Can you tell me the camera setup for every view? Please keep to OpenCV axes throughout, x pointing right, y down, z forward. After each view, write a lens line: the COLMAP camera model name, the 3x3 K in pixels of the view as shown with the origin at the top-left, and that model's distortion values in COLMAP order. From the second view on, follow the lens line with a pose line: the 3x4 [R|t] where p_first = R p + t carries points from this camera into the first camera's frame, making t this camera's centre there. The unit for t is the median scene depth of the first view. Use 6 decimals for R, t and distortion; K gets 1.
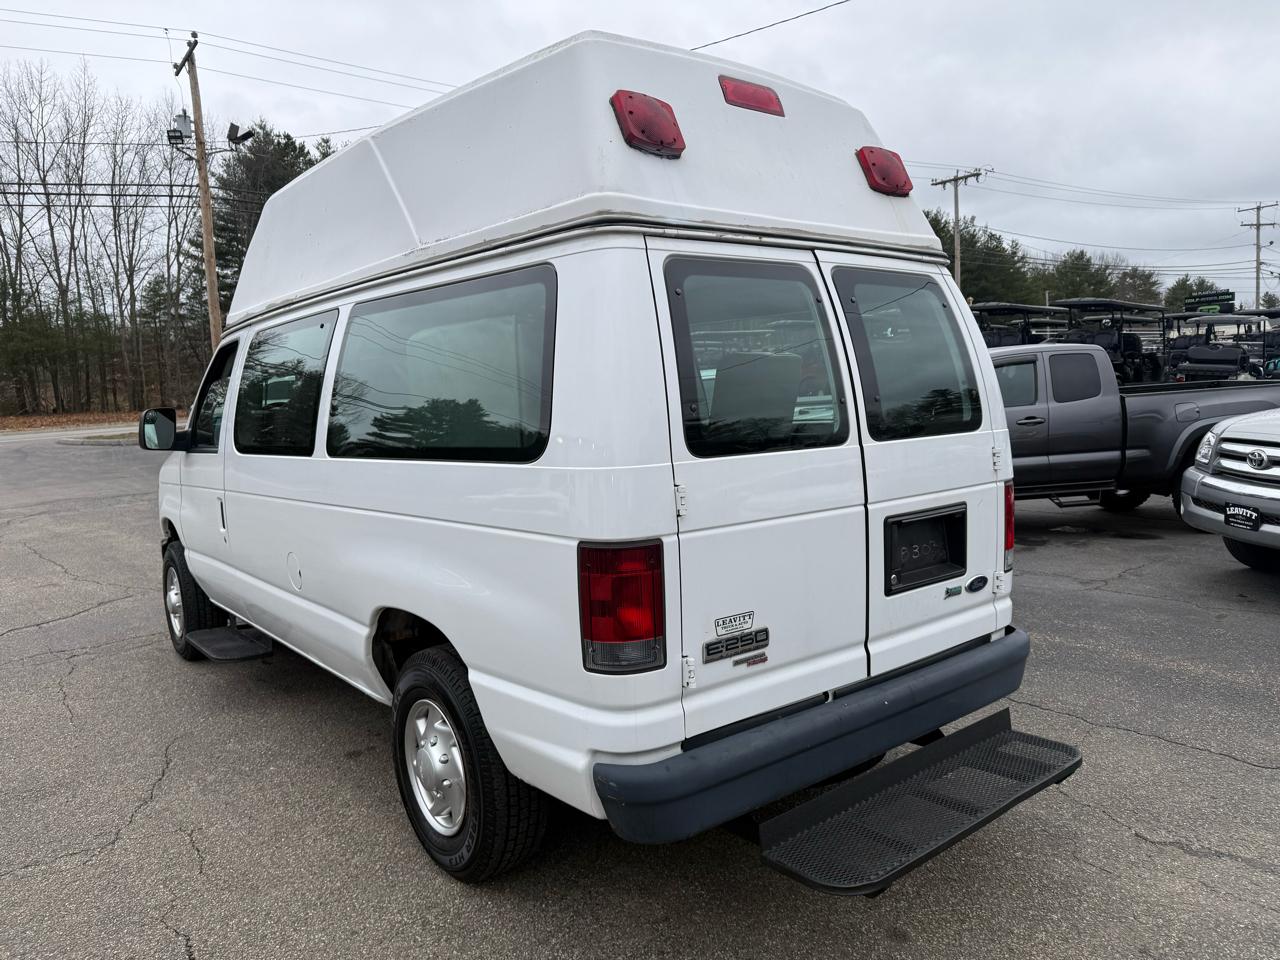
lens RADIAL K [[904.7, 0, 639.8], [0, 904.7, 486.8], [0, 0, 1]] dist [0.042254, -0.043693]
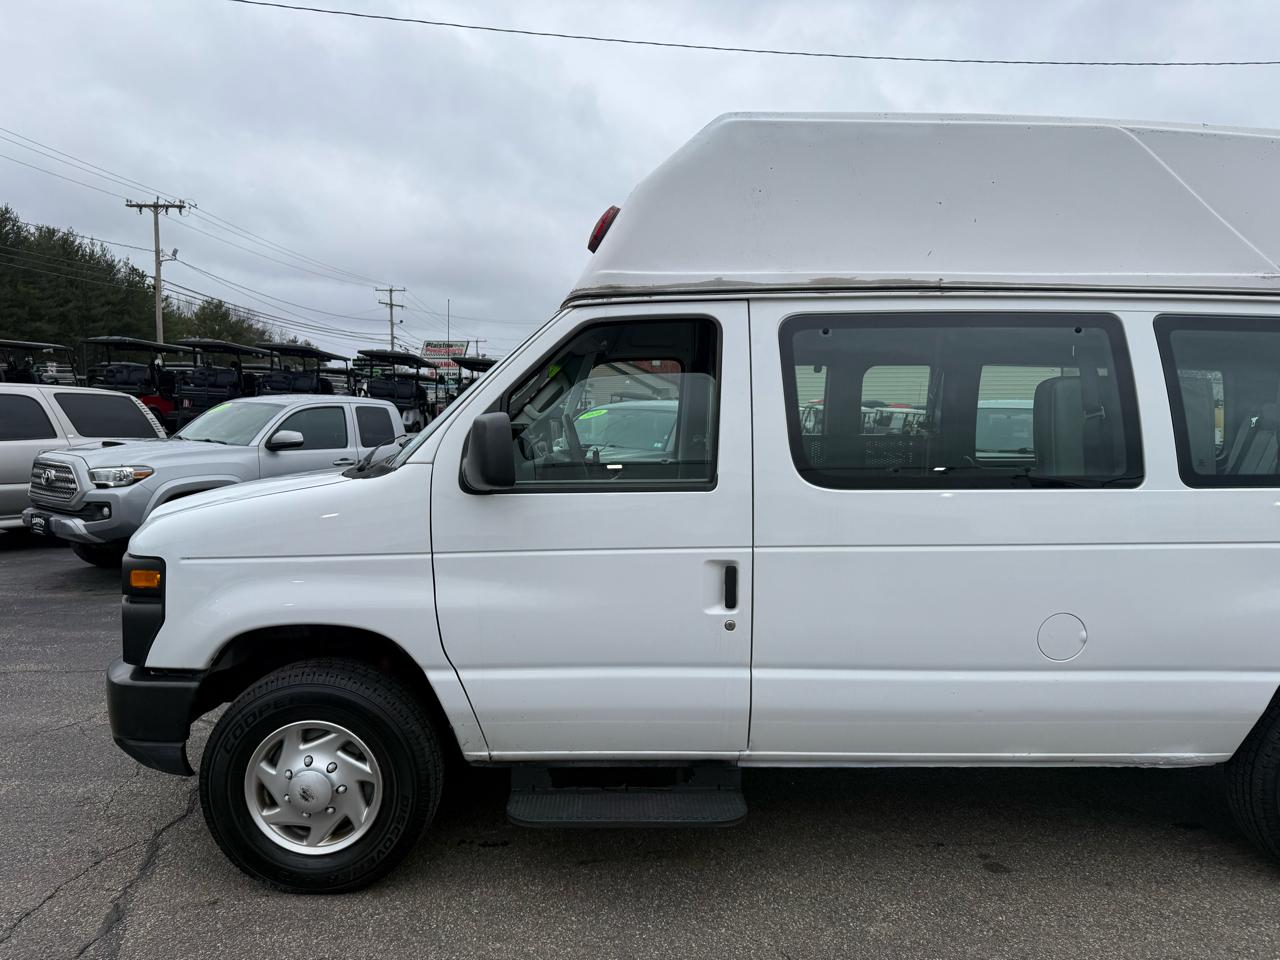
lens RADIAL K [[904.7, 0, 639.8], [0, 904.7, 486.8], [0, 0, 1]] dist [0.042254, -0.043693]
pose [[0.615129, -0.003254, 0.788420, -1.618766], [0.044114, 0.998567, -0.030297, -0.037908], [-0.787192, 0.053417, 0.614391, 1.074263]]
